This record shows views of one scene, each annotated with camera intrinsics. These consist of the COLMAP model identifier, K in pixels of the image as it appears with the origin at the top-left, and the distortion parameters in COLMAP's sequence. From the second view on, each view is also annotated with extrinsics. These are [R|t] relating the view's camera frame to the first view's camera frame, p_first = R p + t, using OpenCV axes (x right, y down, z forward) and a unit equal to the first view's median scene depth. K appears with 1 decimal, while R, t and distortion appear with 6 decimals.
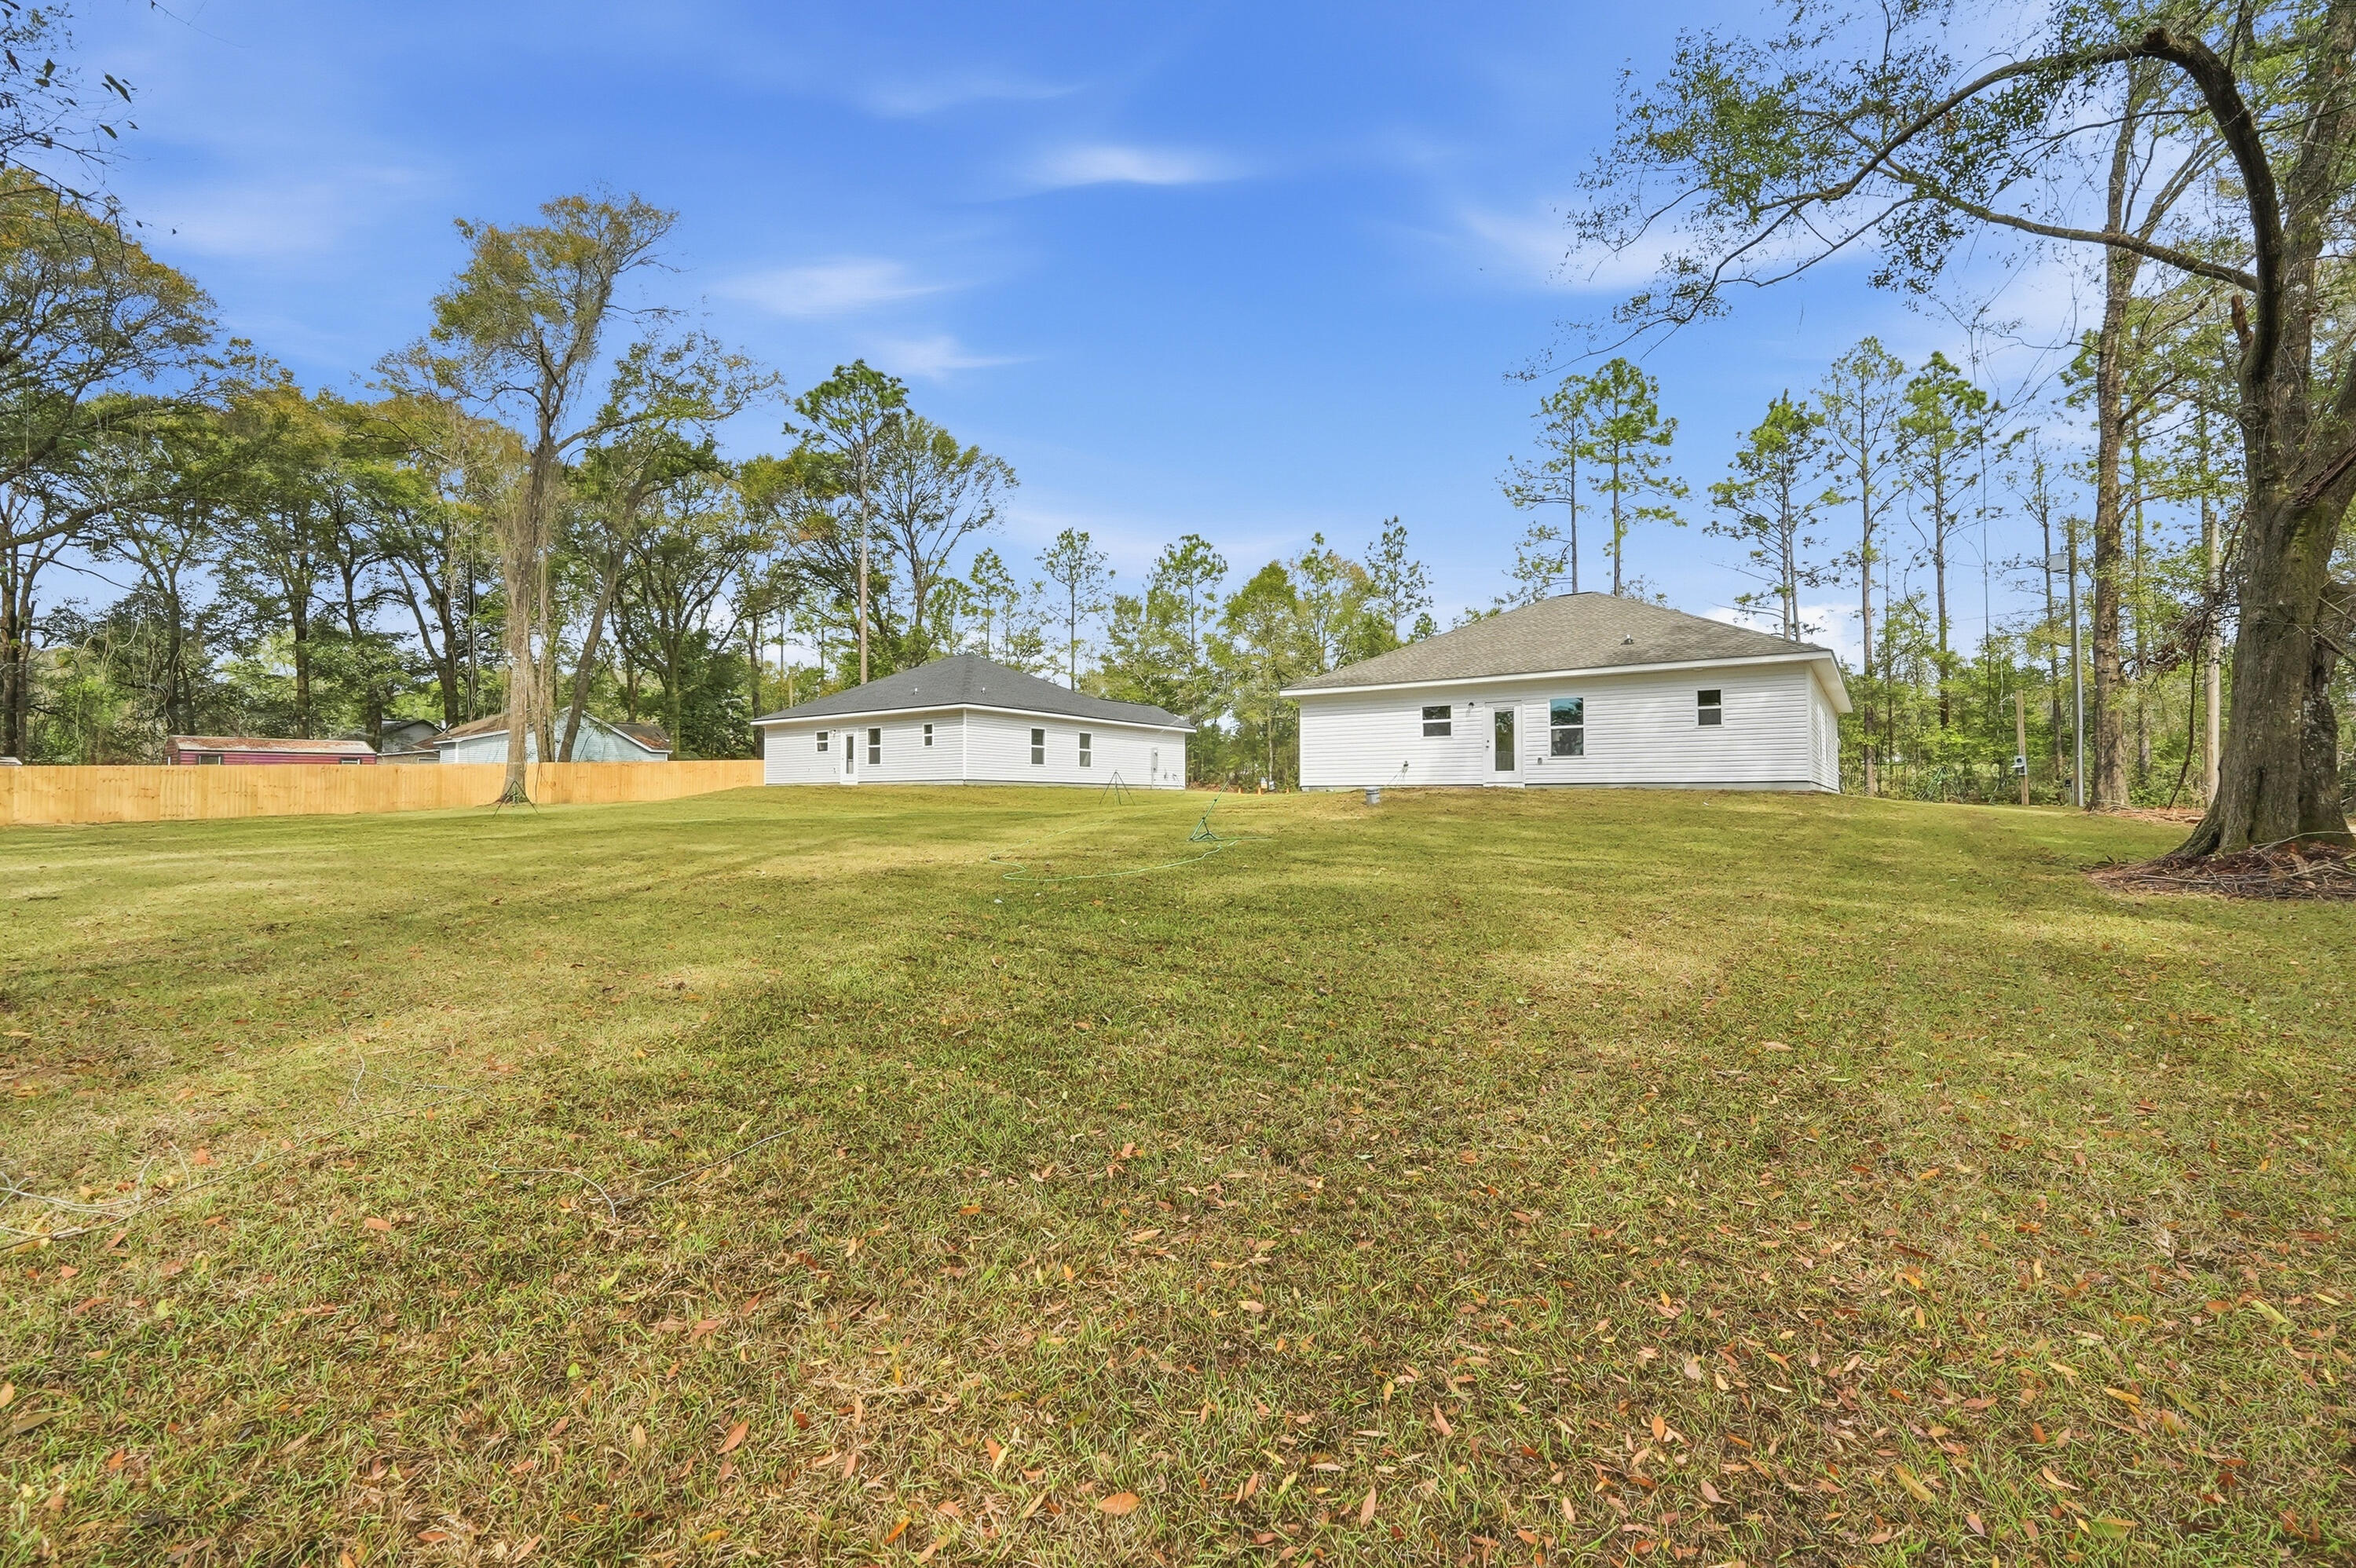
lens RADIAL K [[1020.0, 0, 1178.8], [0, 1020.0, 784.4], [0, 0, 1]] dist [-0.000396, 0.001539]
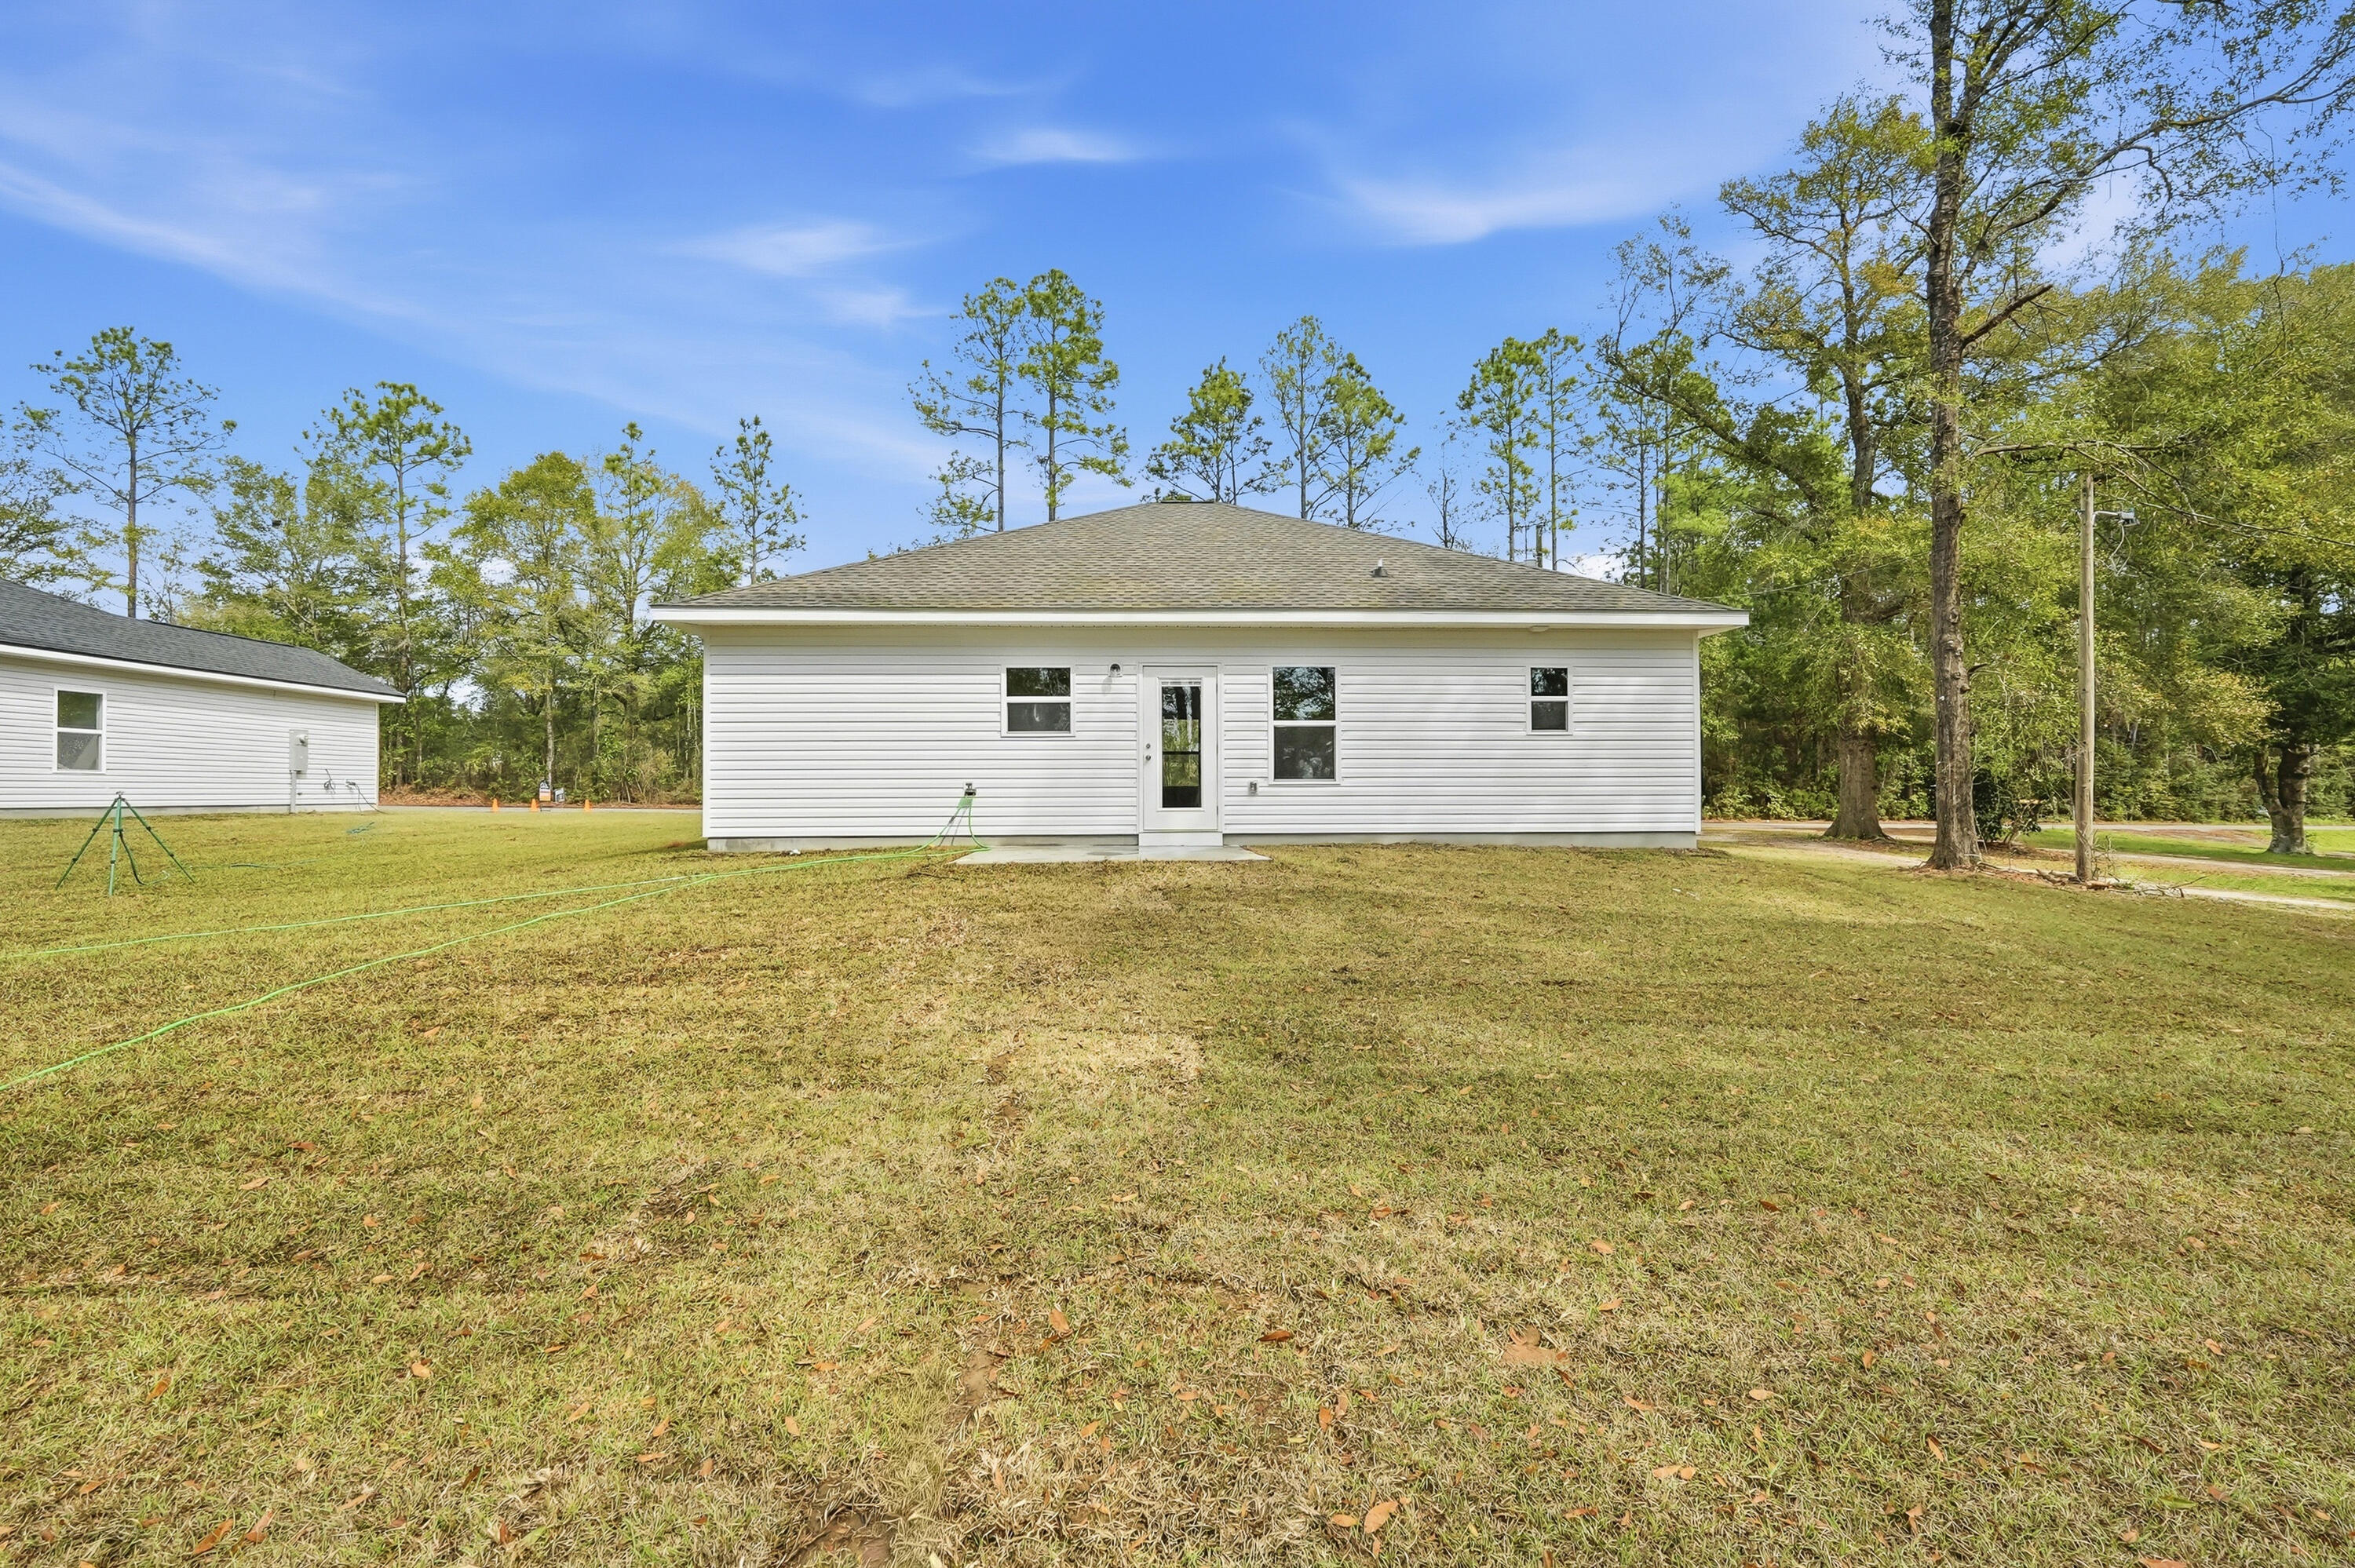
lens RADIAL K [[1019.5, 0, 1182.1], [0, 1019.5, 769.1], [0, 0, 1]] dist [-0.000396, 0.001539]
pose [[0.788372, 0.007155, 0.615157, 0.007461], [-0.005133, 0.999974, -0.005053, -0.011260], [-0.615177, 0.000826, 0.788388, 0.234697]]
